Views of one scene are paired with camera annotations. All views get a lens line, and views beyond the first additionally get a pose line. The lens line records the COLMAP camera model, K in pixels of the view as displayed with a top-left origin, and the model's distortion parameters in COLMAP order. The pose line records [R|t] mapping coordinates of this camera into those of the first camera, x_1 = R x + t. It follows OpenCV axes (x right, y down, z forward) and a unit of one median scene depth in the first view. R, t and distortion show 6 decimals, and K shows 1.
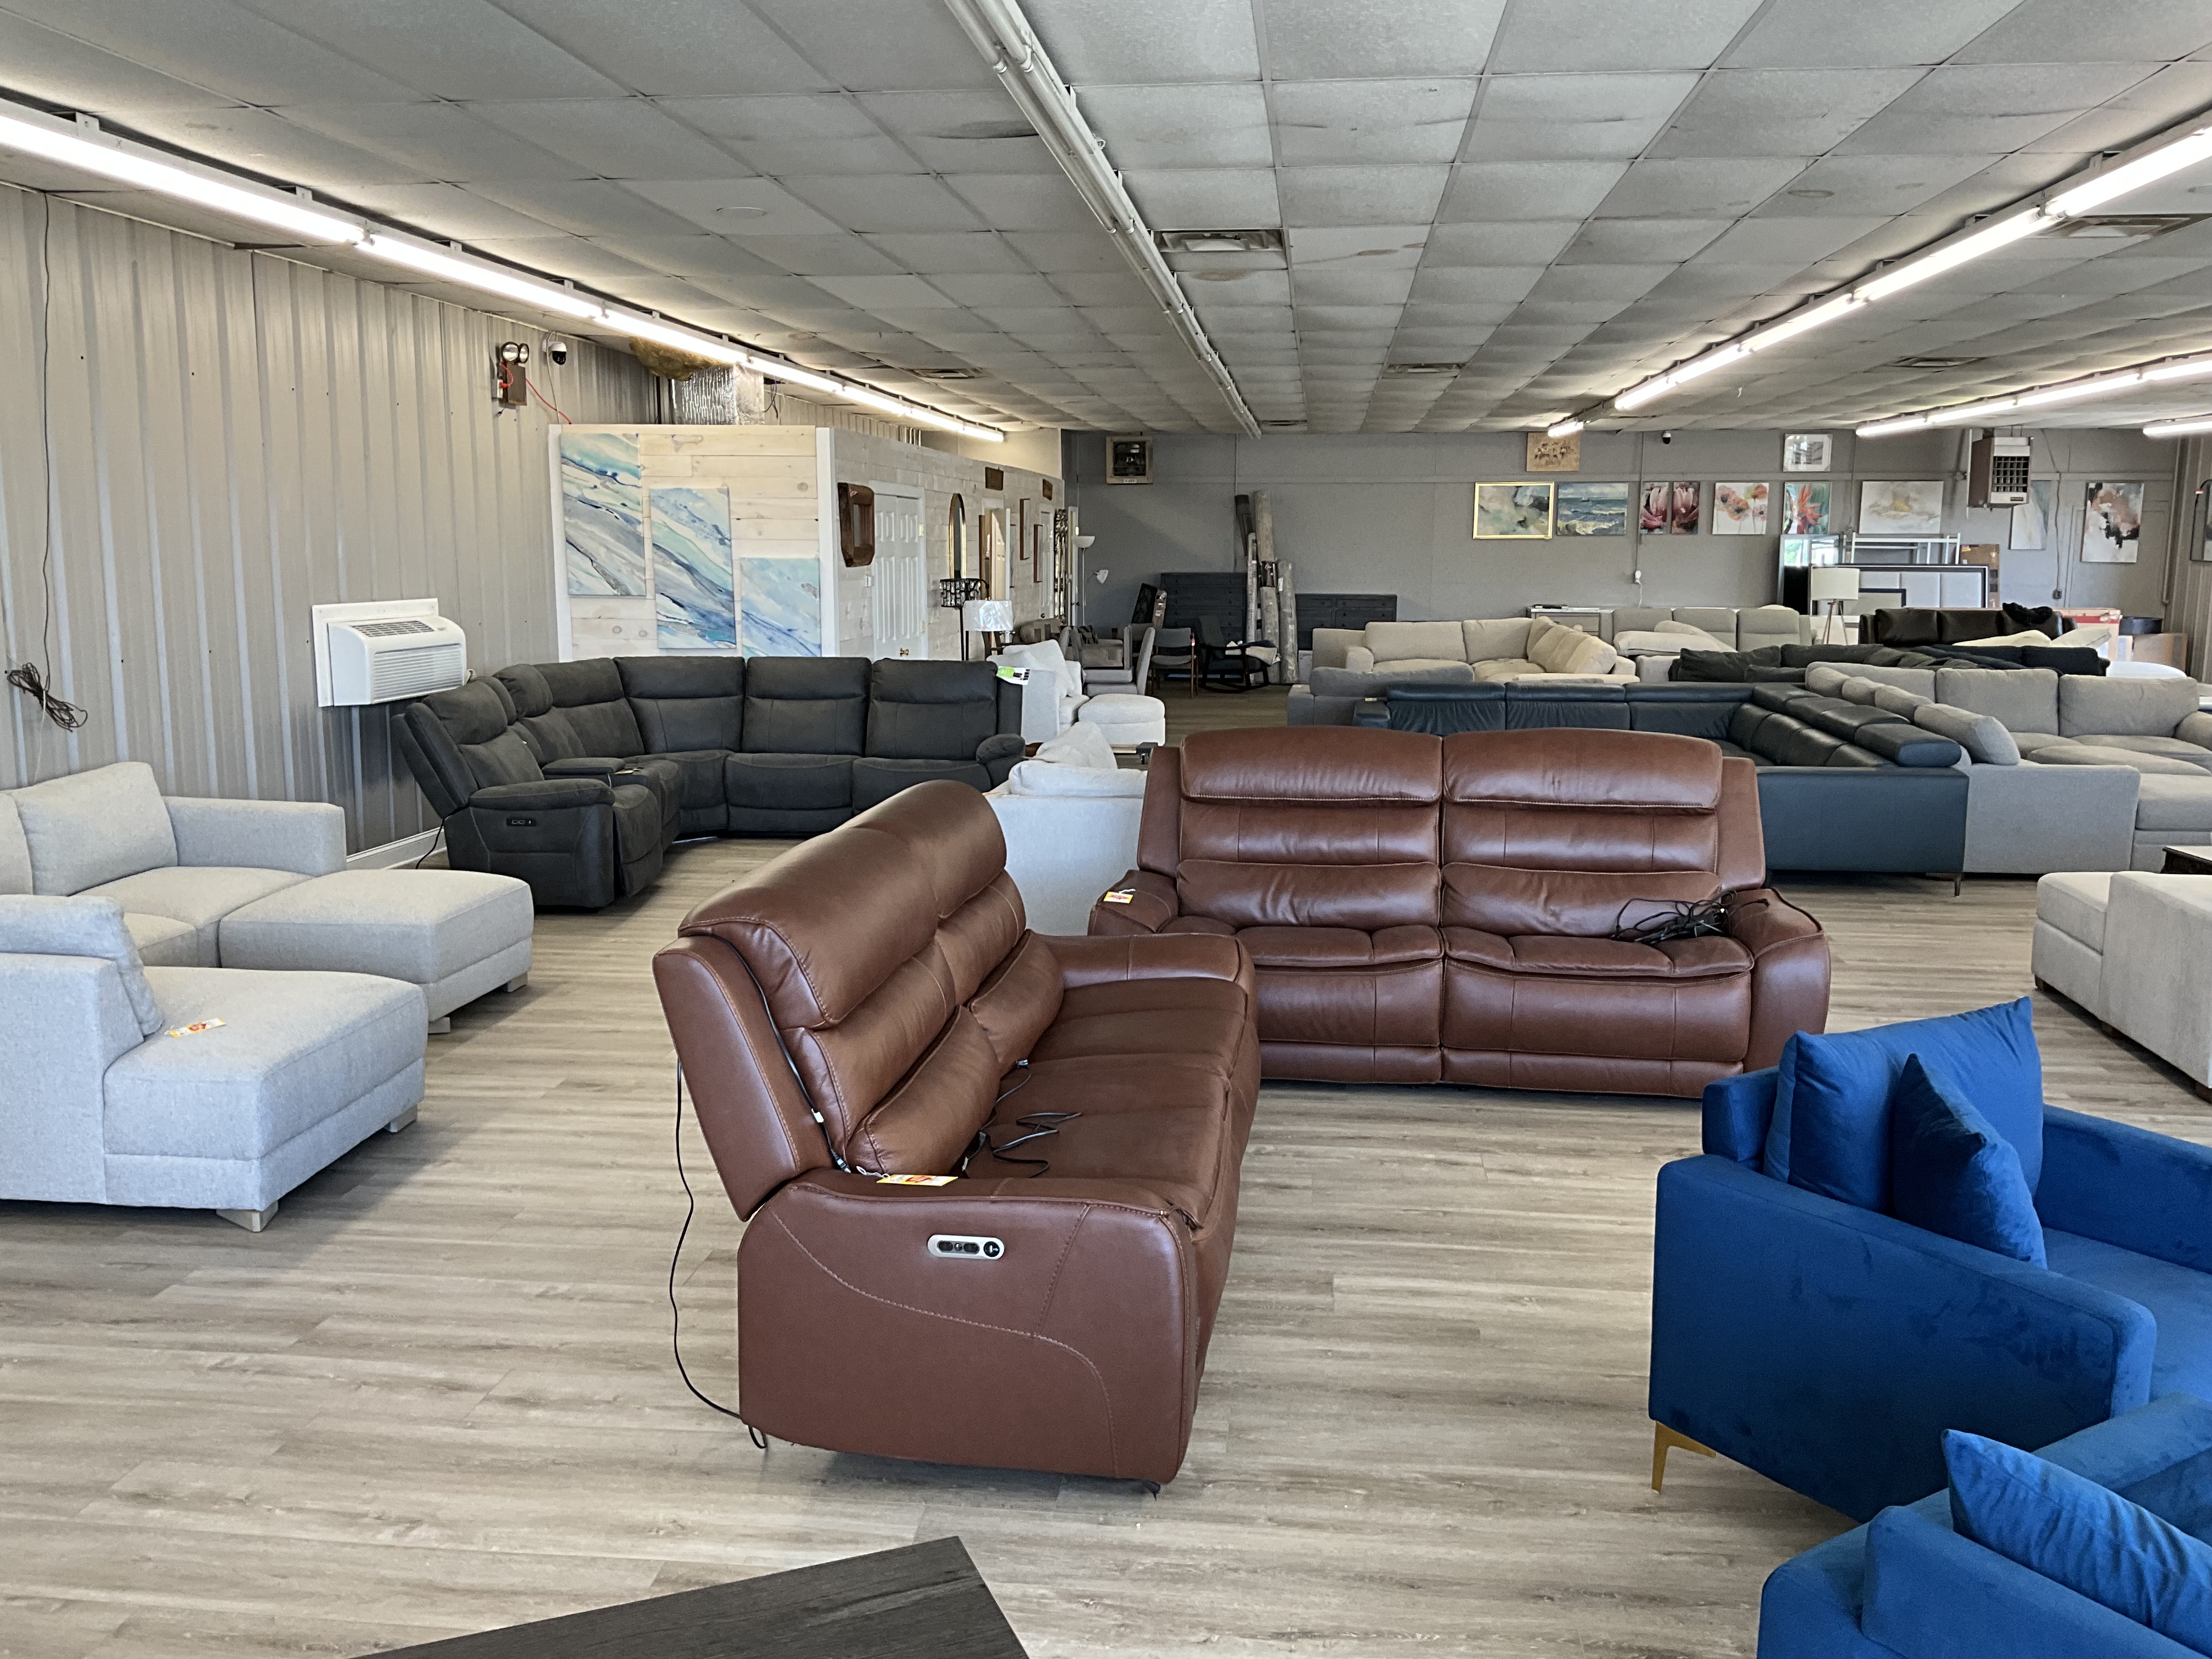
lens RADIAL K [[1814.2, 0, 1148.6], [0, 1814.2, 821.9], [0, 0, 1]] dist [0.086834, -0.177856]
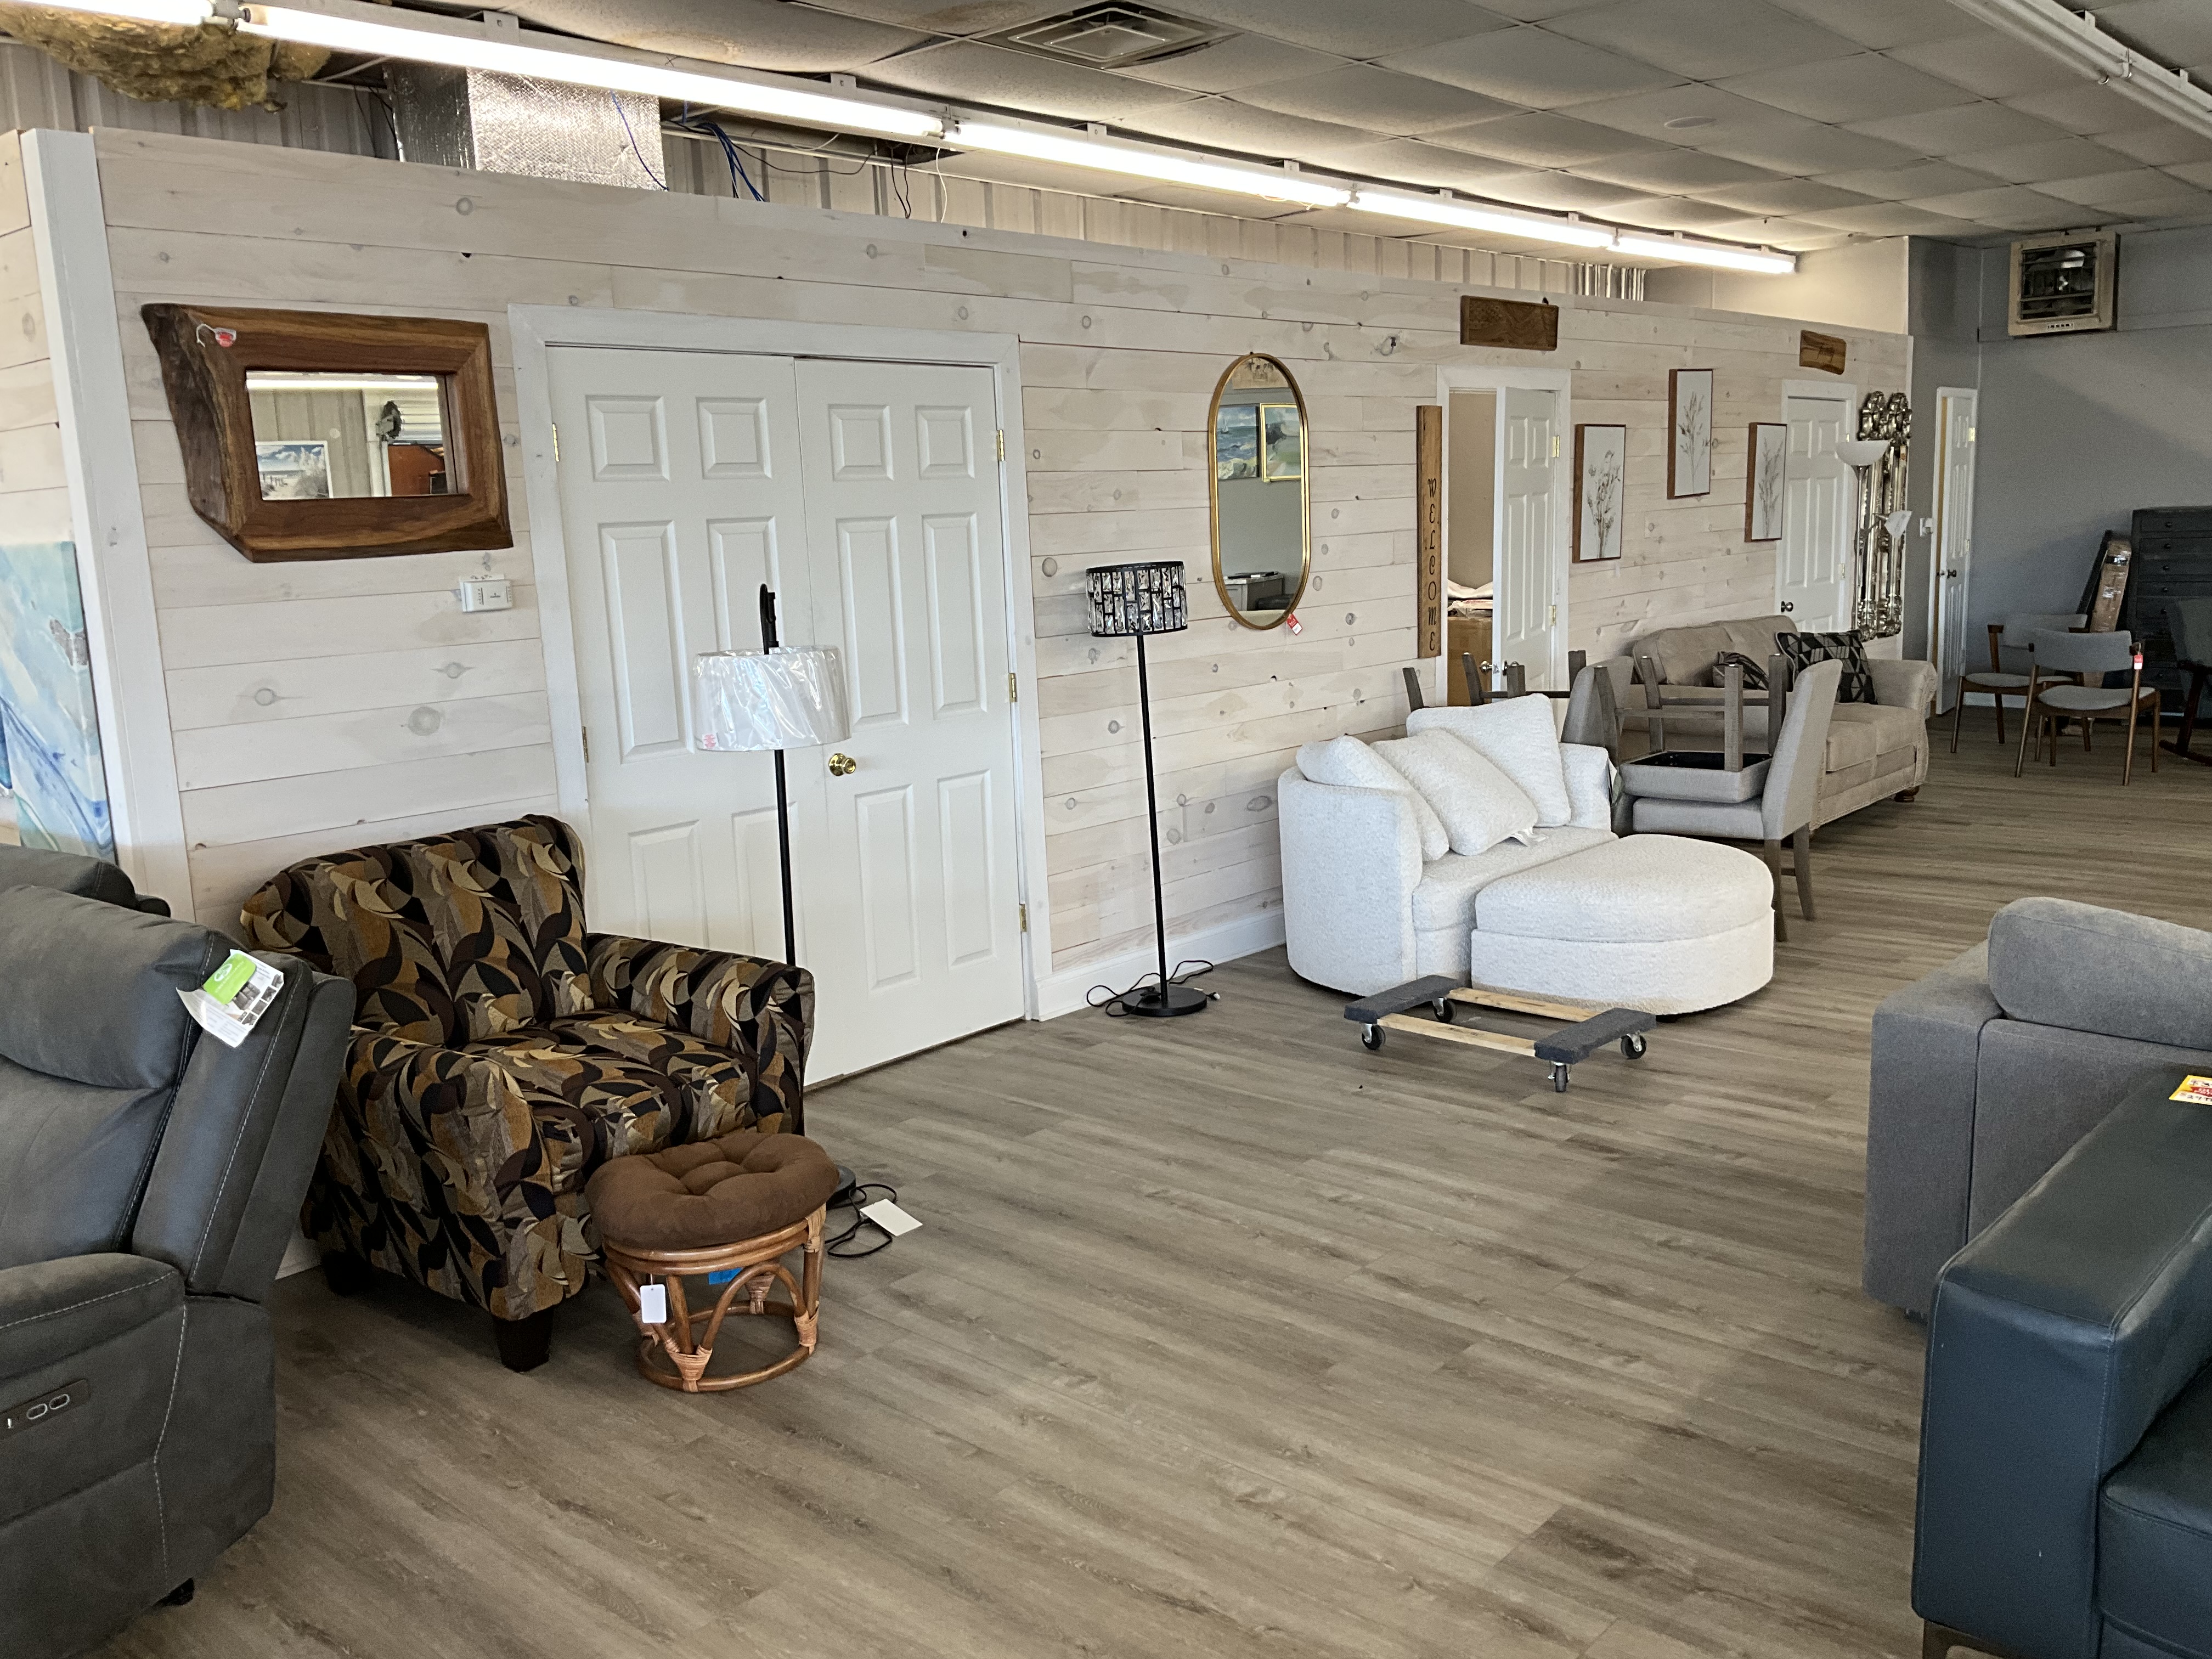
lens RADIAL K [[1814.2, 0, 1148.6], [0, 1814.2, 821.9], [0, 0, 1]] dist [0.086834, -0.177856]
pose [[0.810881, 0.063410, -0.581766, 0.088354], [-0.046081, 0.997944, 0.044543, -0.063729], [0.583395, -0.009310, 0.812136, 0.451223]]
